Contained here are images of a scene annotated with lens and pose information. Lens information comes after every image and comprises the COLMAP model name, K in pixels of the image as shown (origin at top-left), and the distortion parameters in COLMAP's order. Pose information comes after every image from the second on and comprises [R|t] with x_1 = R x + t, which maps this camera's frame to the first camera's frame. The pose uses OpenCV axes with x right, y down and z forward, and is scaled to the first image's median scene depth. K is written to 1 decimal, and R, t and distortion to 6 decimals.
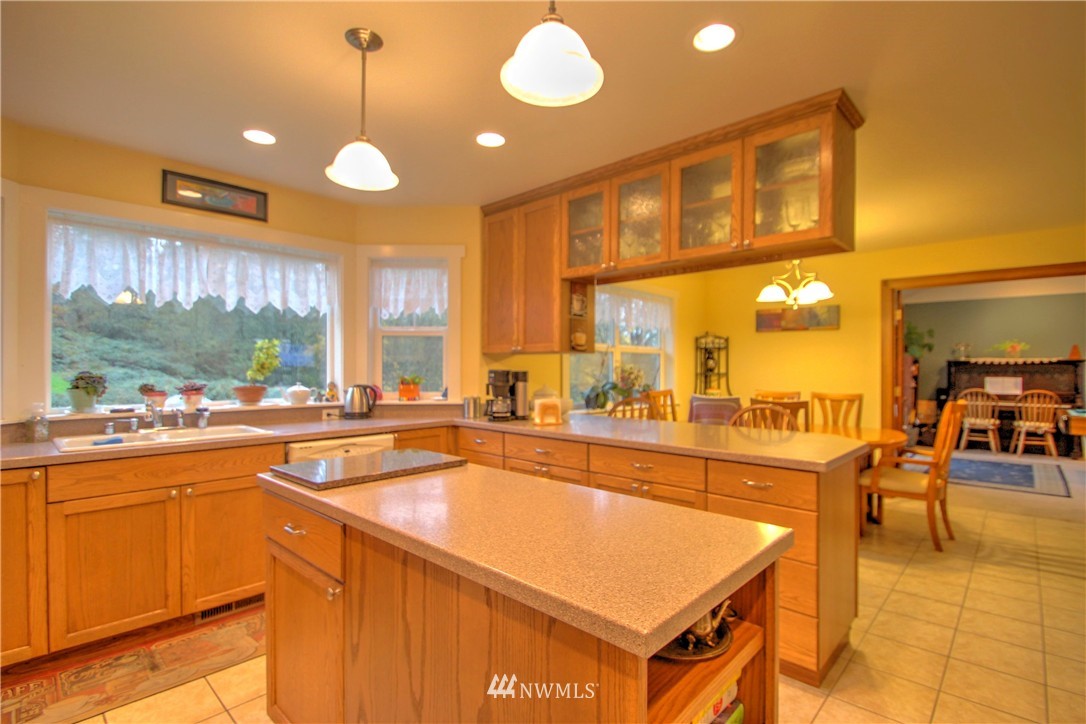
lens RADIAL K [[516.2, 0, 559.2], [0, 516.2, 367.9], [0, 0, 1]] dist [-0.006456, -0.006988]
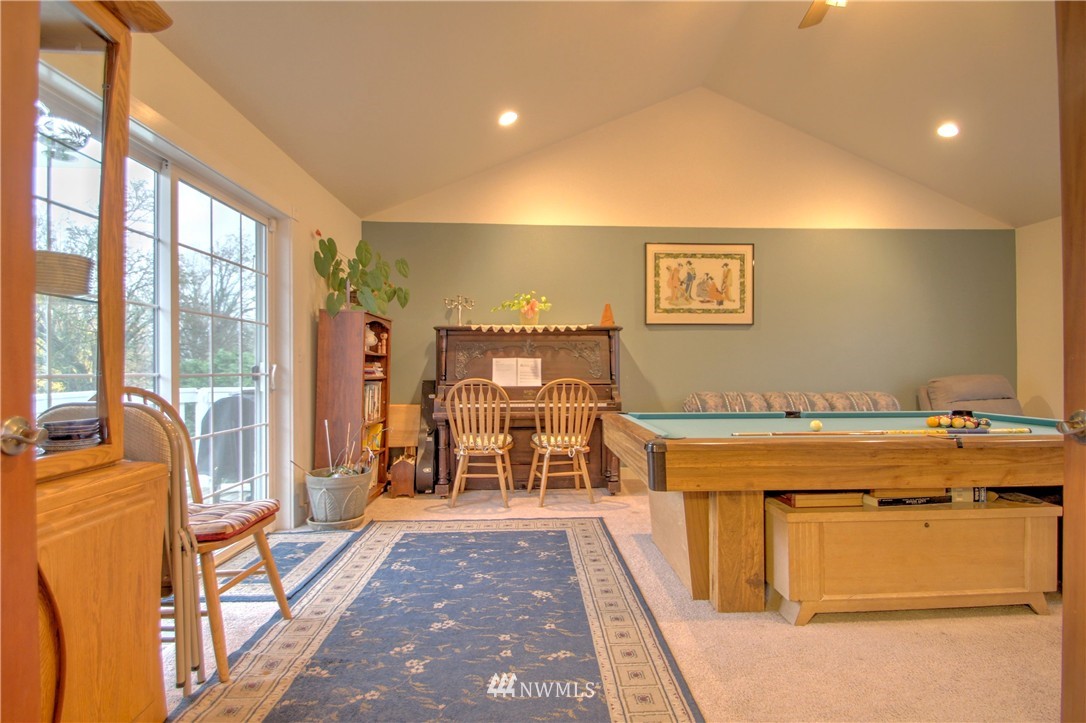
lens RADIAL K [[516.2, 0, 547.8], [0, 516.2, 368.8], [0, 0, 1]] dist [-0.006456, -0.006988]
pose [[0.706610, -0.001140, 0.707602, 0.509116], [0.004359, 0.999987, -0.002741, 0.034222], [-0.707589, 0.005021, 0.706606, 0.596915]]
